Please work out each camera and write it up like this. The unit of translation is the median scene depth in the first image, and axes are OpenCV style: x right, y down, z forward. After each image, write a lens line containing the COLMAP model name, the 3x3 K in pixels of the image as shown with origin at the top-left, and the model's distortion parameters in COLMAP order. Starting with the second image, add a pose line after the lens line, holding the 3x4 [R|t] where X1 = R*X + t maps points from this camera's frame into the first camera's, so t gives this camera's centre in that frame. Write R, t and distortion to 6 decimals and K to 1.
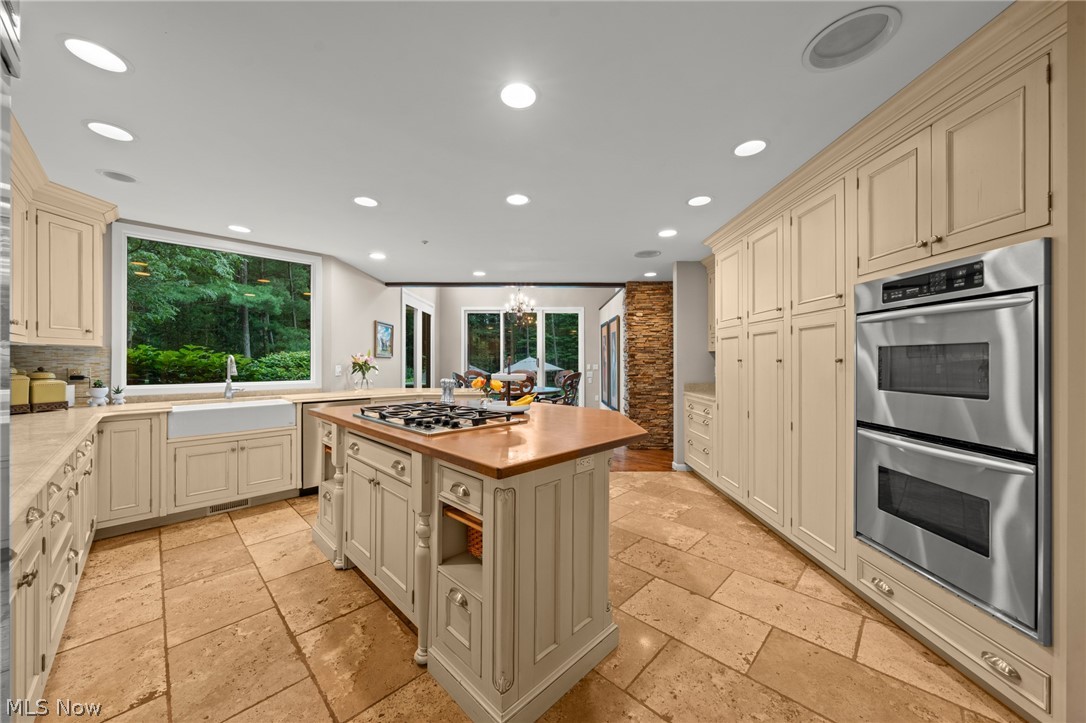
lens RADIAL K [[384.3, 0, 543.0], [0, 384.3, 361.5], [0, 0, 1]] dist [-0.000570, -0.000008]
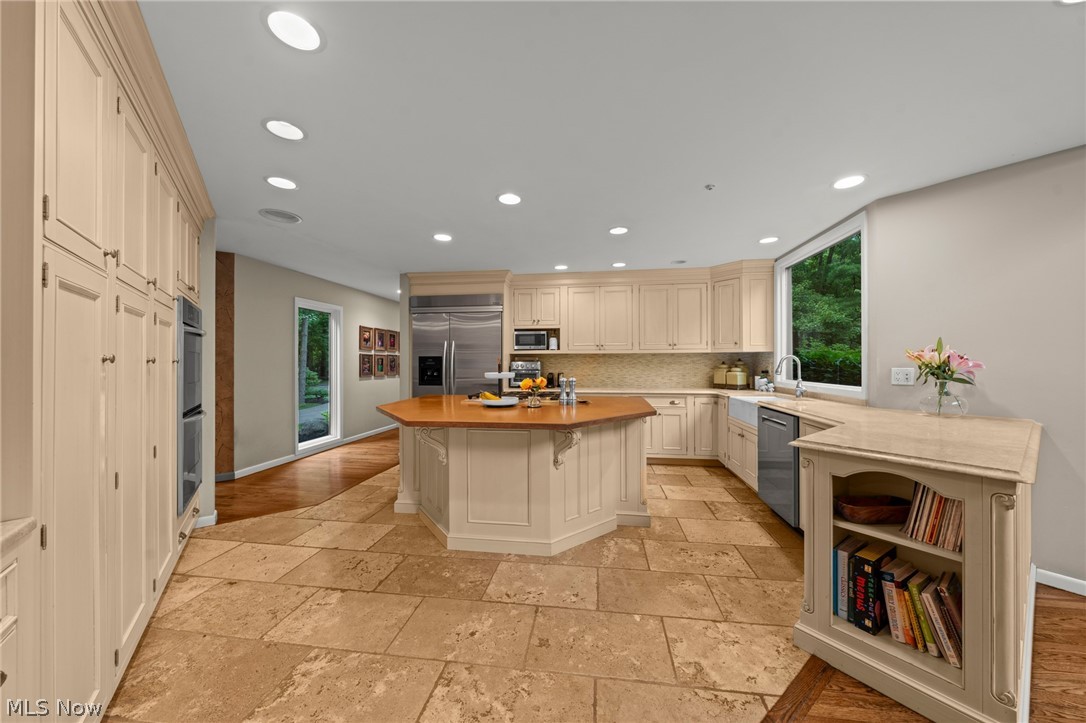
lens RADIAL K [[373.9, 0, 546.8], [0, 373.9, 362.2], [0, 0, 1]] dist [0.000204, 0.000046]
pose [[-0.800668, 0.001674, -0.599107, 0.340079], [0.000974, 0.999998, 0.001493, -0.000331], [0.599108, 0.000612, -0.800668, 1.426379]]
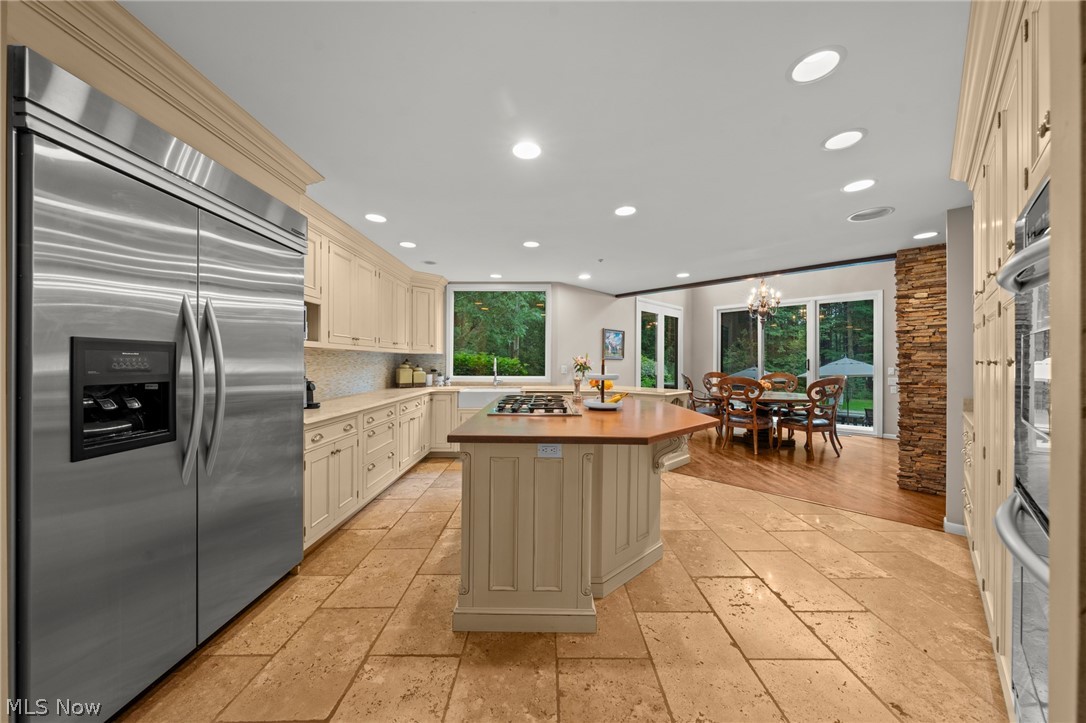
lens RADIAL K [[373.9, 0, 546.8], [0, 373.9, 362.2], [0, 0, 1]] dist [0.000204, 0.000046]
pose [[0.703175, 0.002514, -0.711012, 0.405027], [-0.003596, 0.999994, -0.000022, -0.000763], [0.711007, 0.002572, 0.703180, 0.089952]]
